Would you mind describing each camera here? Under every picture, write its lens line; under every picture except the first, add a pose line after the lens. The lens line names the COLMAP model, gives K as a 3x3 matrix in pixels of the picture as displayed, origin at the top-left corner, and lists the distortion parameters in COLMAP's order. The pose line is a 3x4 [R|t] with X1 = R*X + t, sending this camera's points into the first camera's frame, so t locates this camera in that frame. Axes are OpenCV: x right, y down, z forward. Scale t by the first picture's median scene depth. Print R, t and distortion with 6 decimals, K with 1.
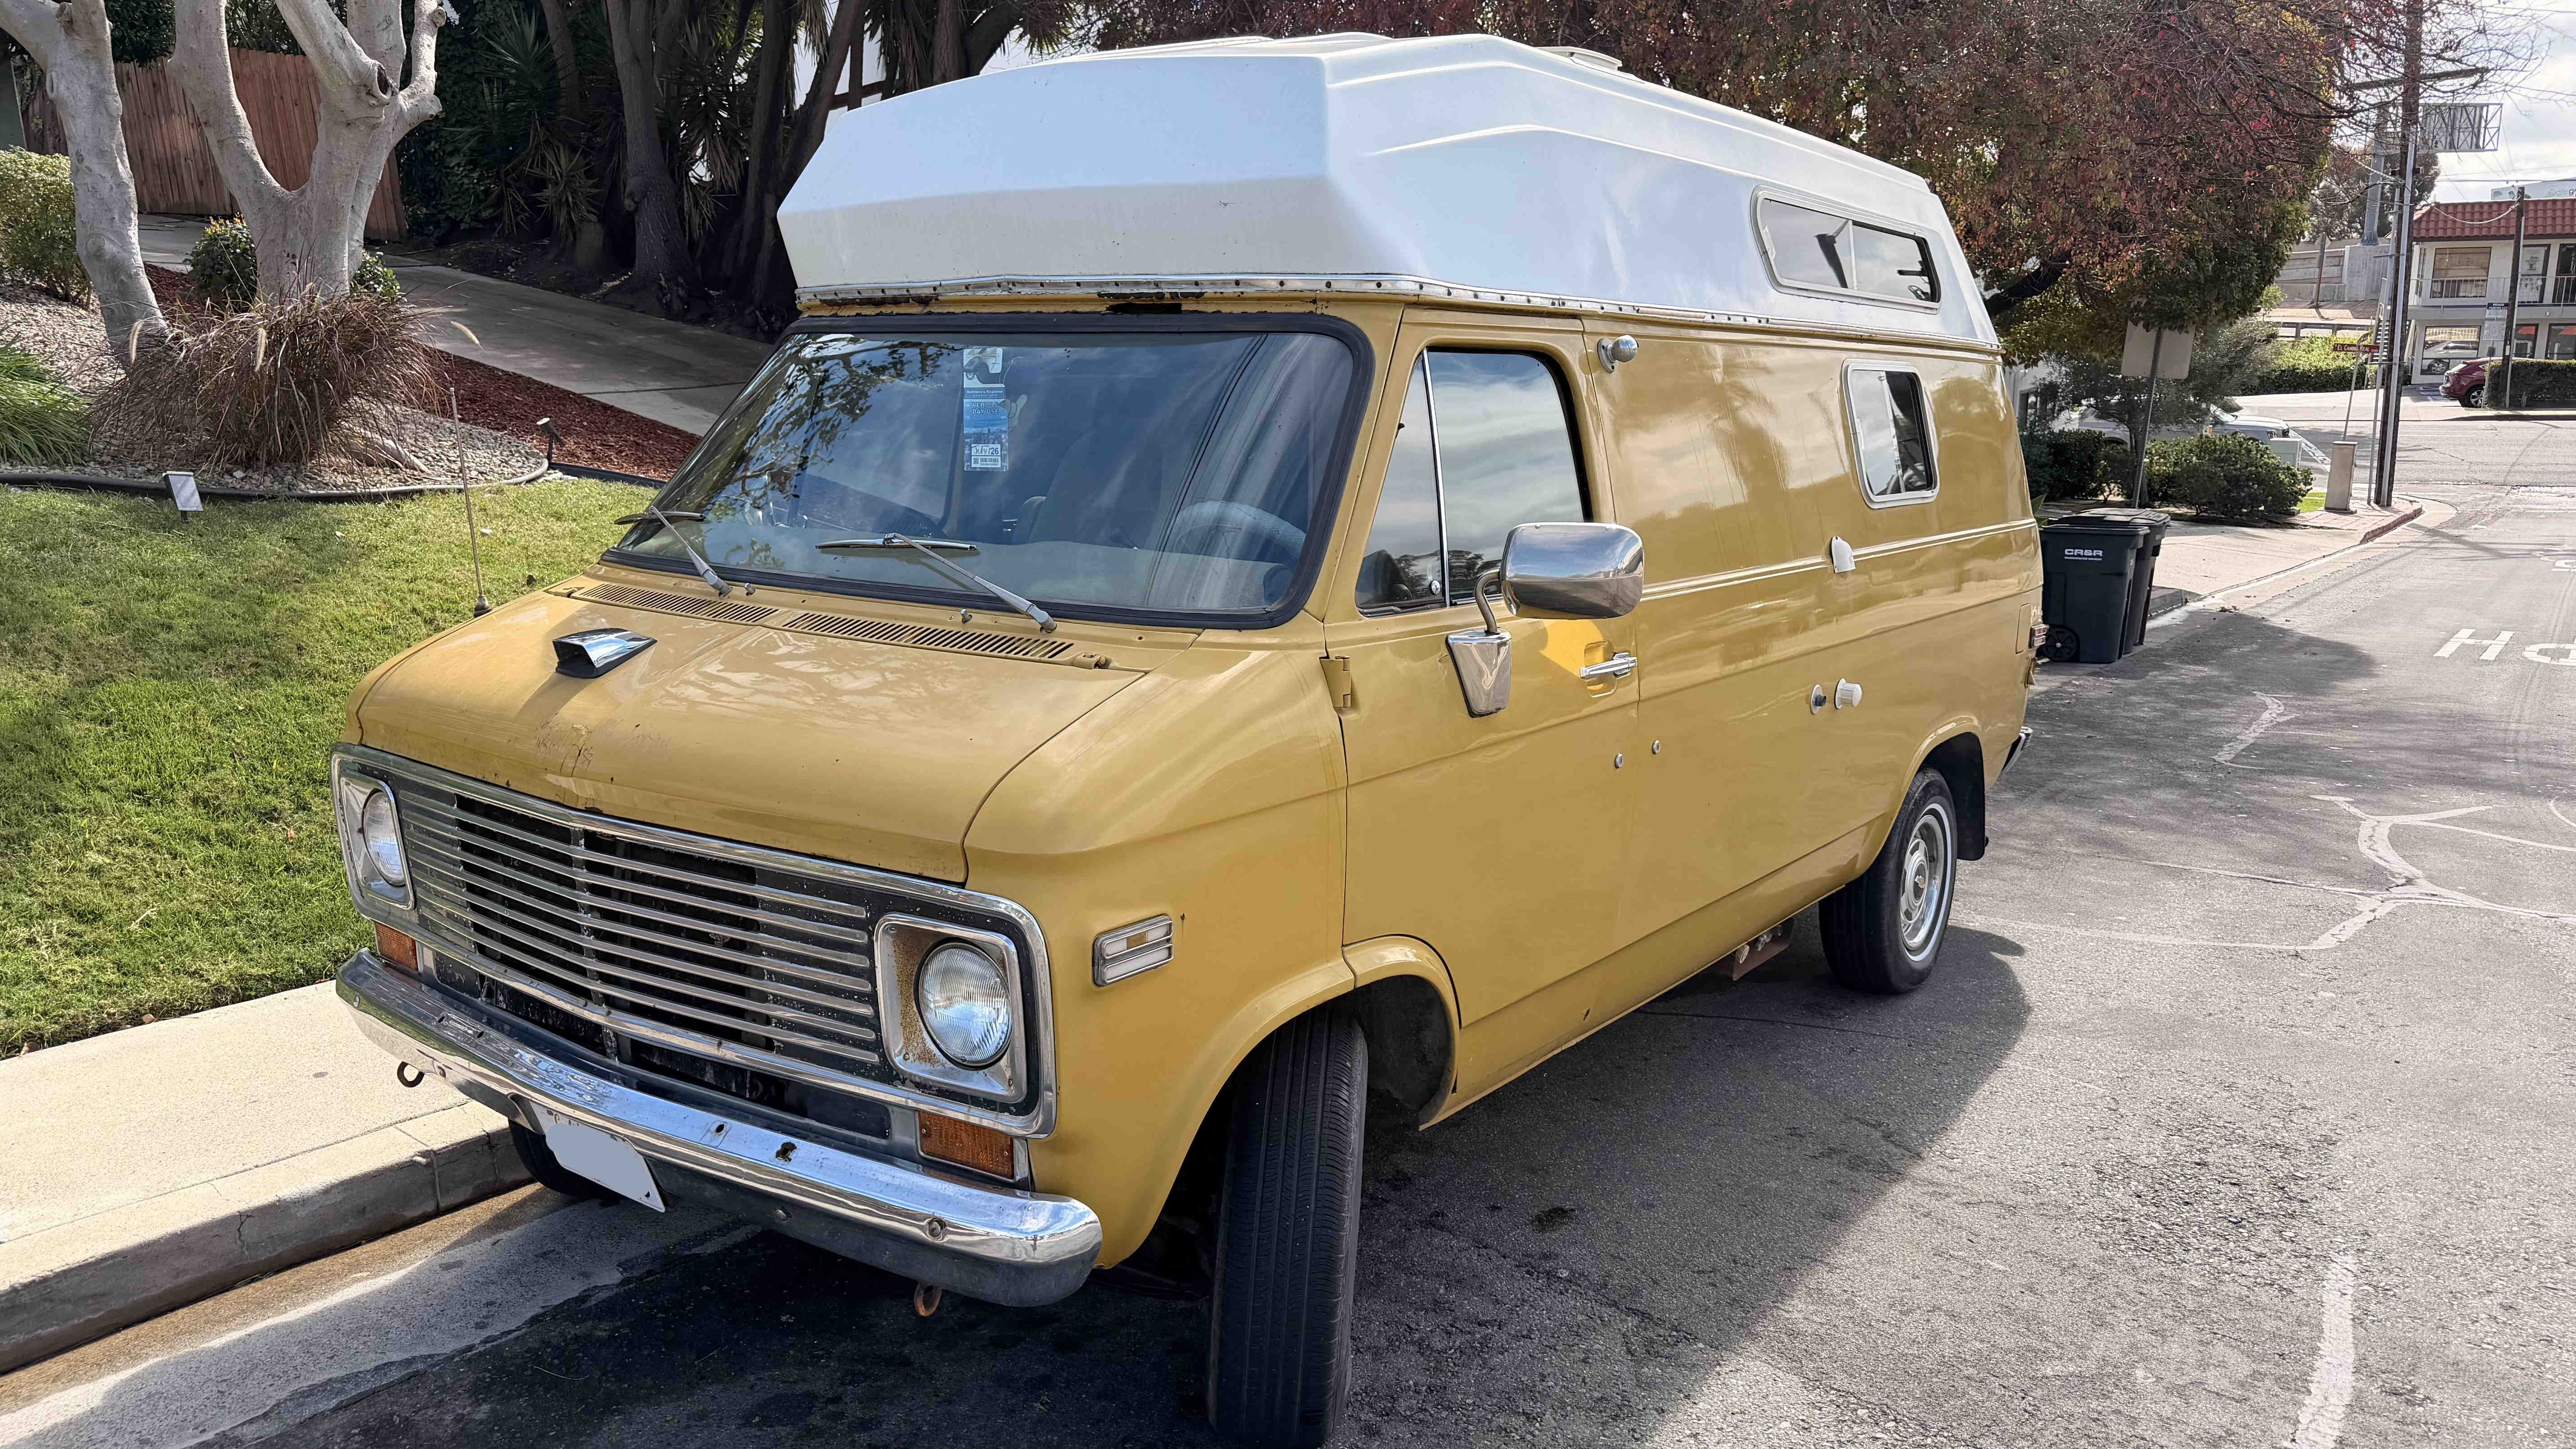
lens RADIAL K [[1818.2, 0, 1288.0], [0, 1818.2, 724.5], [0, 0, 1]] dist [0.149869, -0.247308]
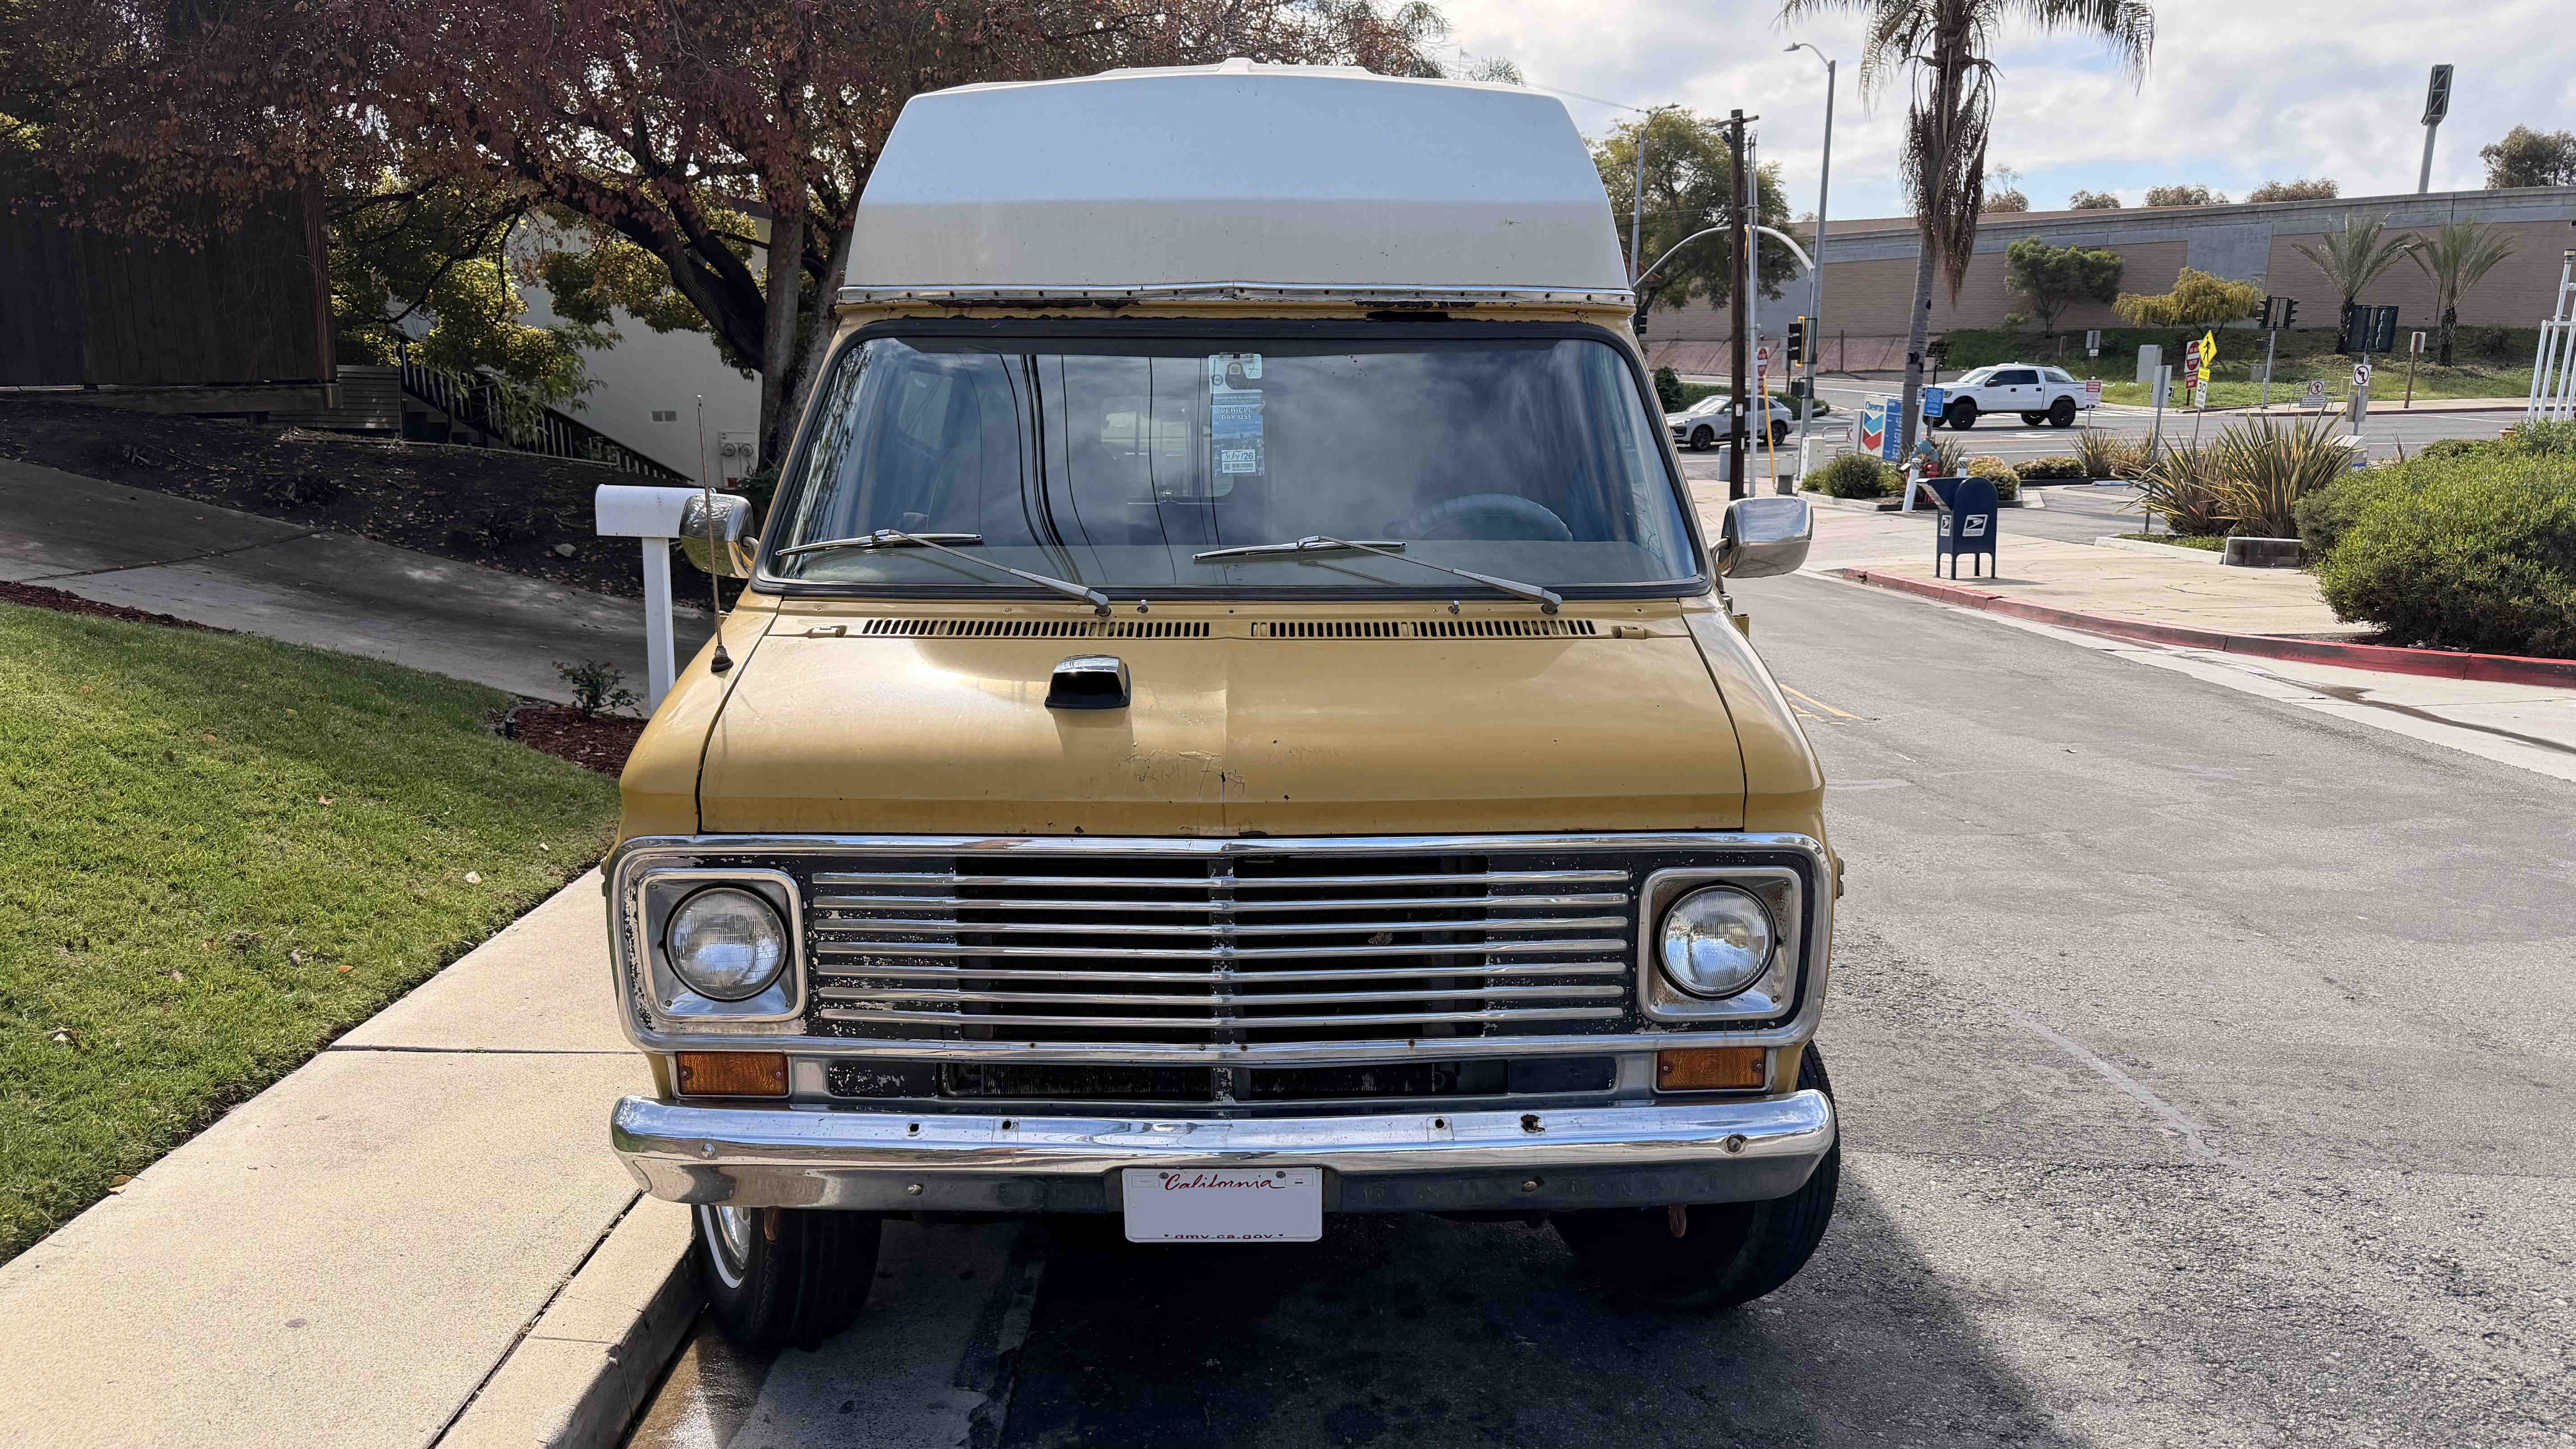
lens RADIAL K [[1818.2, 0, 1288.0], [0, 1818.2, 724.5], [0, 0, 1]] dist [0.149869, -0.247308]
pose [[0.795724, -0.111405, 0.595325, -0.810103], [0.118957, 0.992539, 0.026737, -0.029133], [-0.593862, 0.049543, 0.803040, 0.203204]]
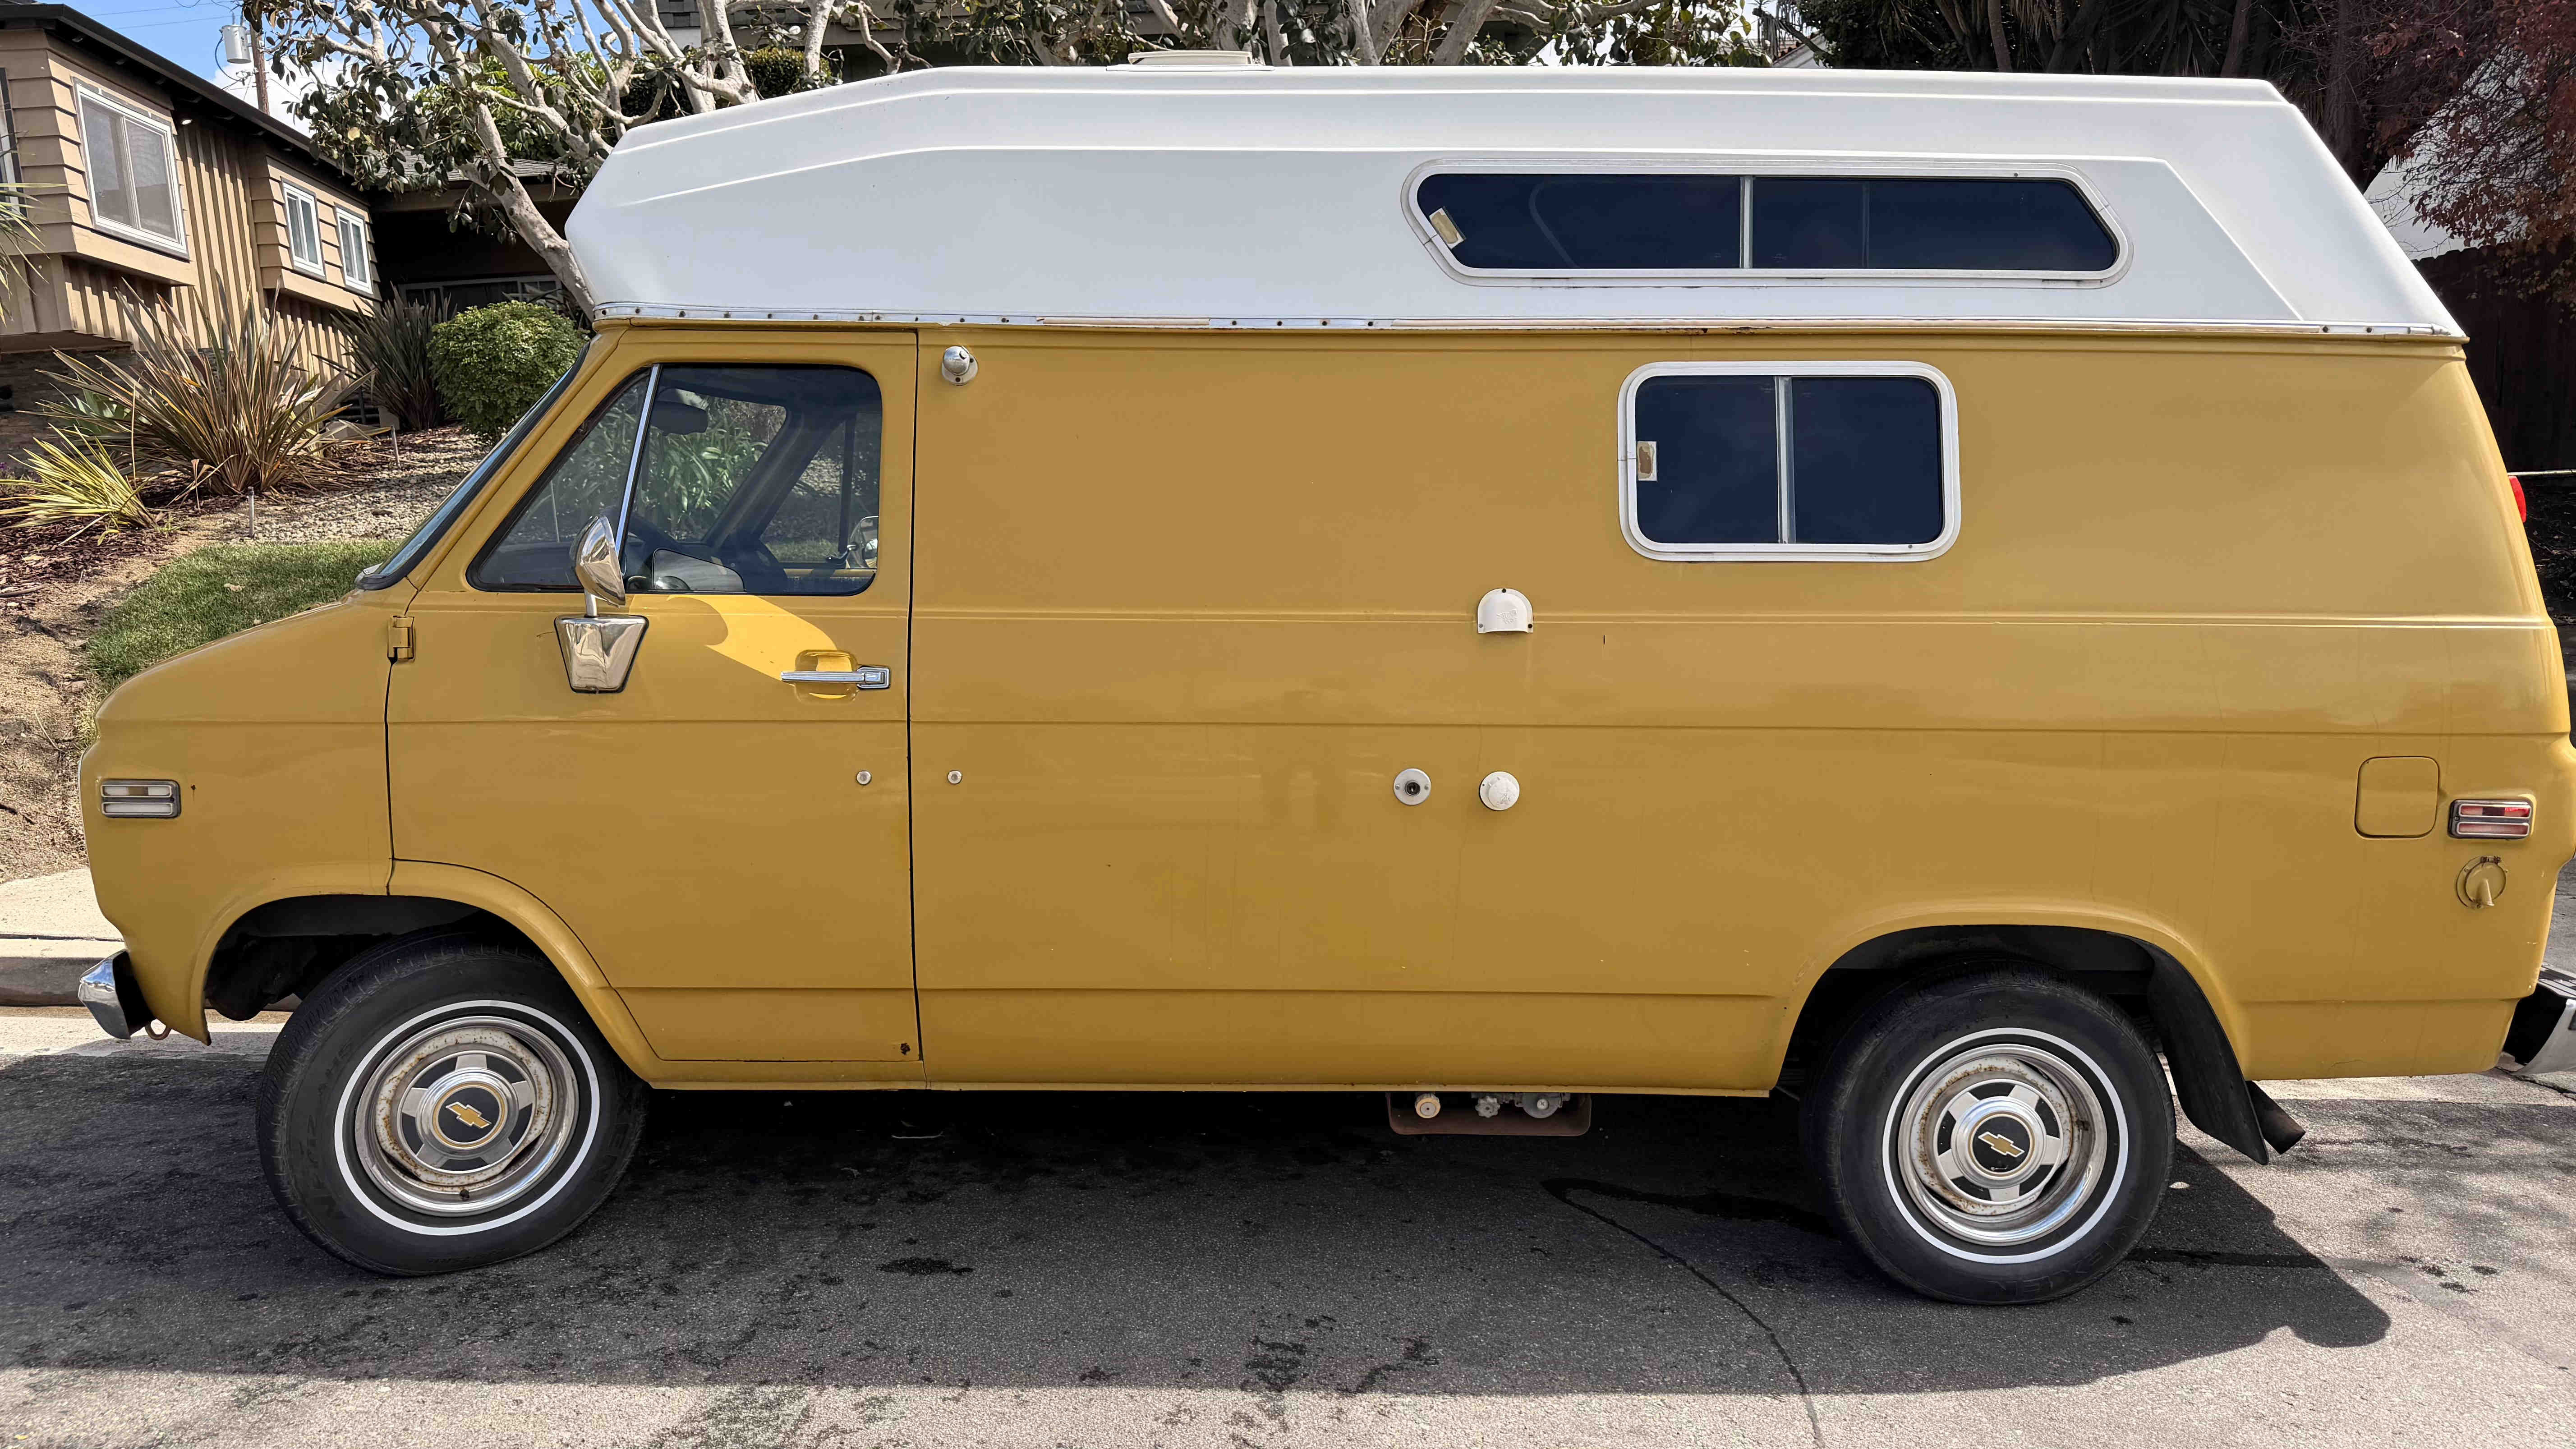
lens RADIAL K [[1818.2, 0, 1288.0], [0, 1818.2, 724.5], [0, 0, 1]] dist [0.149869, -0.247308]
pose [[0.596544, 0.101835, -0.796094, 1.146246], [-0.147910, 0.988877, 0.015662, -0.060743], [0.788834, 0.108407, 0.604971, 0.616980]]
